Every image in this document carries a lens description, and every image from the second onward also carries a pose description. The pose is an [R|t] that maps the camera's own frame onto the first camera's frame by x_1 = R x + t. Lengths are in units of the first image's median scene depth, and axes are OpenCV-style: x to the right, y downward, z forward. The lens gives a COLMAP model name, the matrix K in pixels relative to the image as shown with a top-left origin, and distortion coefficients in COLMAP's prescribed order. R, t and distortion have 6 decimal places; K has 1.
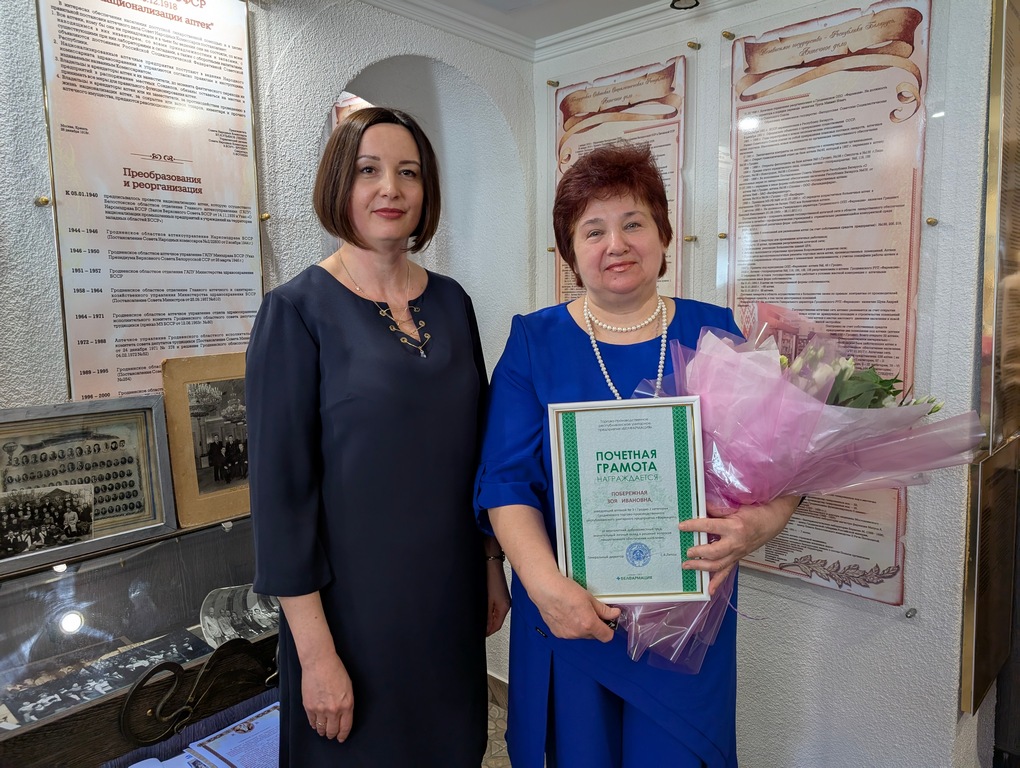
lens RADIAL K [[737.3, 0, 512.2], [0, 737.3, 376.5], [0, 0, 1]] dist [0.003396, -0.000444]
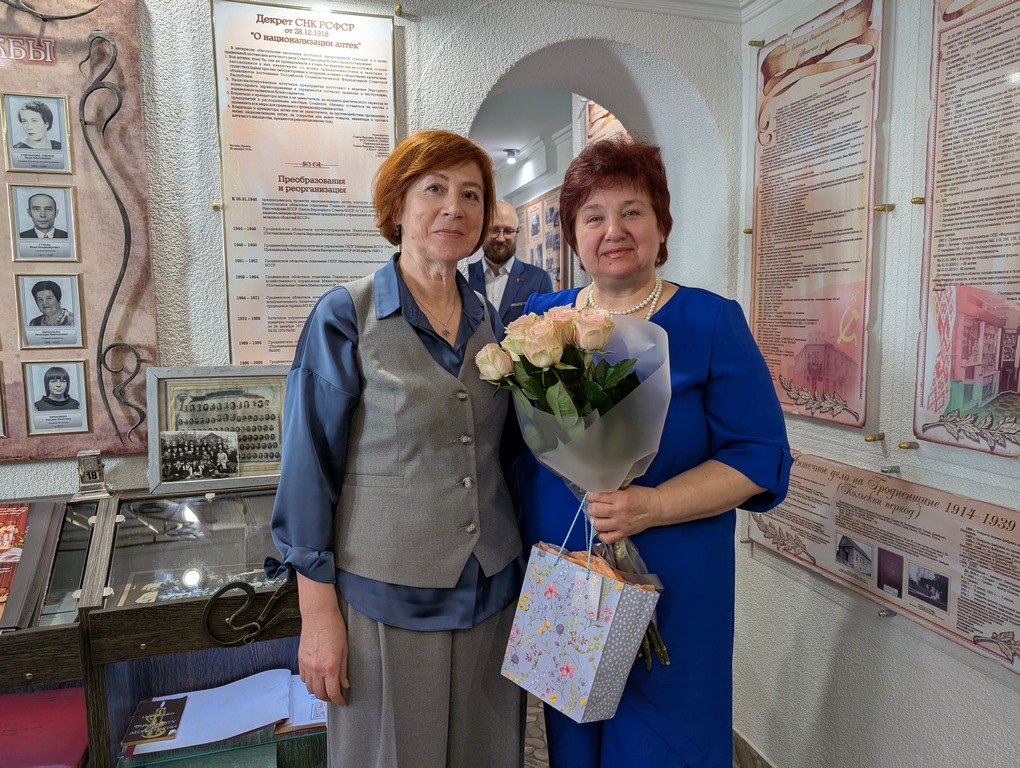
lens RADIAL K [[737.3, 0, 517.4], [0, 737.3, 381.1], [0, 0, 1]] dist [0.003396, -0.000444]
pose [[0.861276, 0.053235, -0.505342, 0.380678], [-0.054662, 0.998433, 0.012018, 0.015453], [0.505189, 0.017272, 0.862836, 0.138276]]
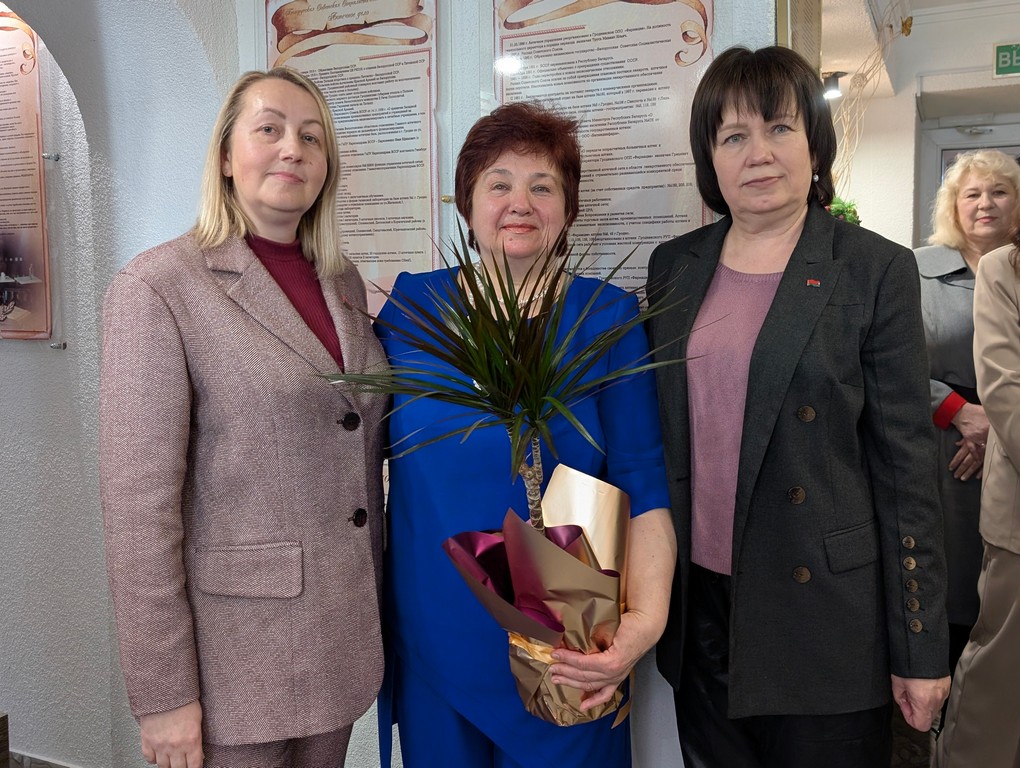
lens RADIAL K [[880.8, 0, 548.3], [0, 880.8, 345.1], [0, 0, 1]] dist [0.005413, -0.000994]
pose [[0.939163, -0.008798, 0.343359, 0.025014], [0.029619, 0.998022, -0.055444, 0.027149], [-0.342192, 0.062241, 0.937566, 0.122515]]
